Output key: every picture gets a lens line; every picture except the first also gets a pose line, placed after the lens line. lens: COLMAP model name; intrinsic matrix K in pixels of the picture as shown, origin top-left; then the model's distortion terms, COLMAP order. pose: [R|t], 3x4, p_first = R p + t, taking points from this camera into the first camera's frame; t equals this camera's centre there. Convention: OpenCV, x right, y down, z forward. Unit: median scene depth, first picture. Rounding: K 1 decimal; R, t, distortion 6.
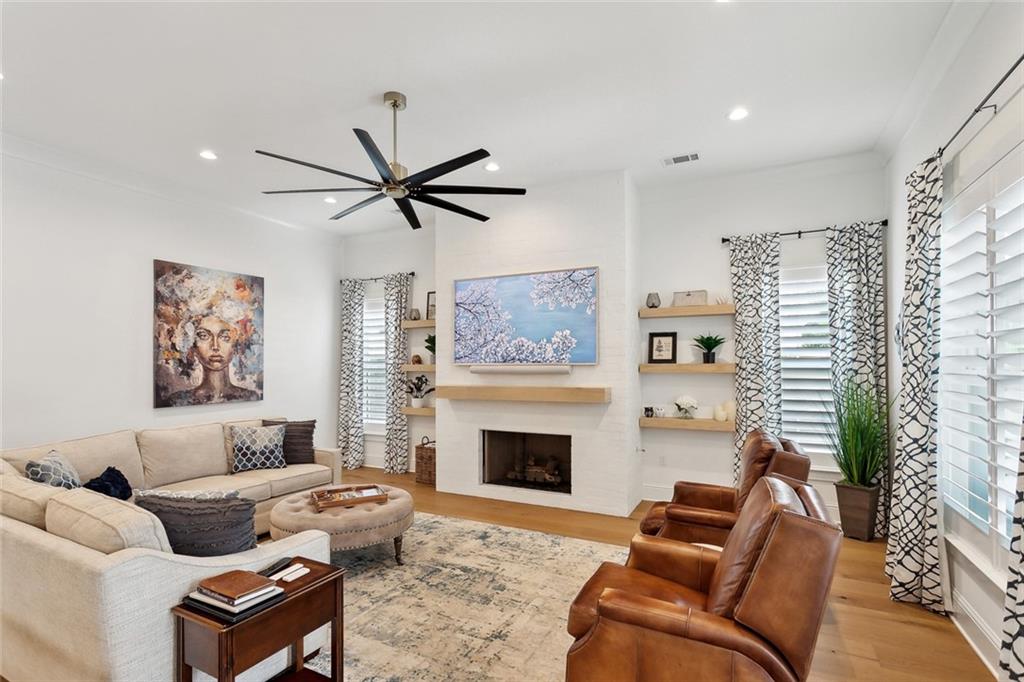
lens RADIAL K [[506.7, 0, 519.8], [0, 506.7, 359.8], [0, 0, 1]] dist [0.000868, 0.000624]
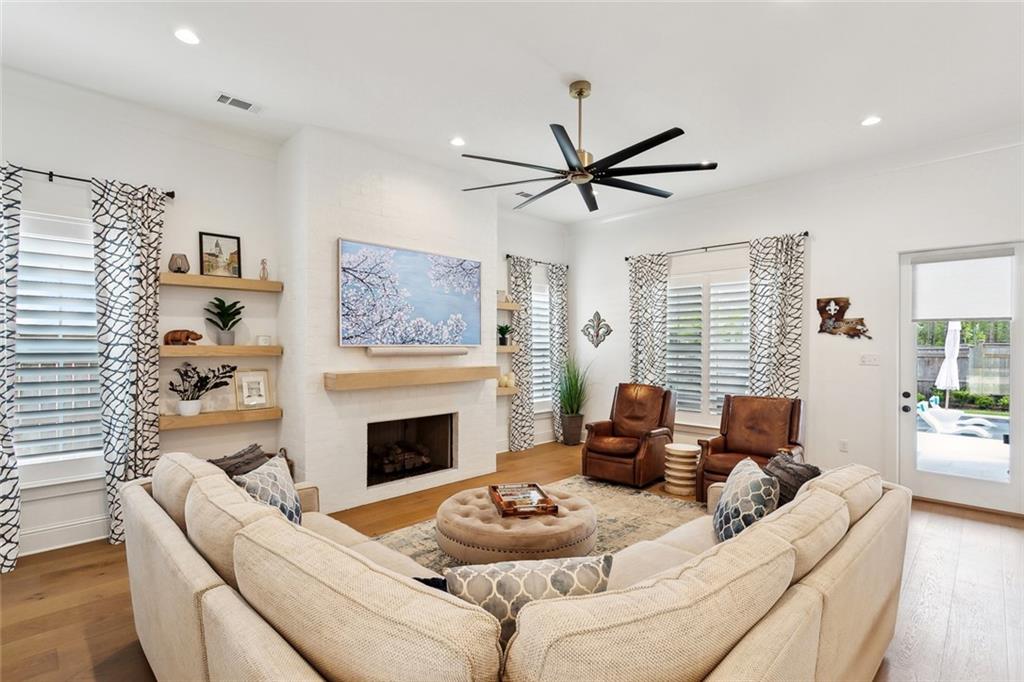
lens RADIAL K [[501.0, 0, 512.0], [0, 501.0, 341.0], [0, 0, 1]] dist [0.001982, 0.000316]
pose [[0.287766, 0.010640, 0.957642, -0.829389], [-0.011177, 0.999907, -0.007751, 0.004958], [-0.957636, -0.008473, 0.287858, 0.550296]]
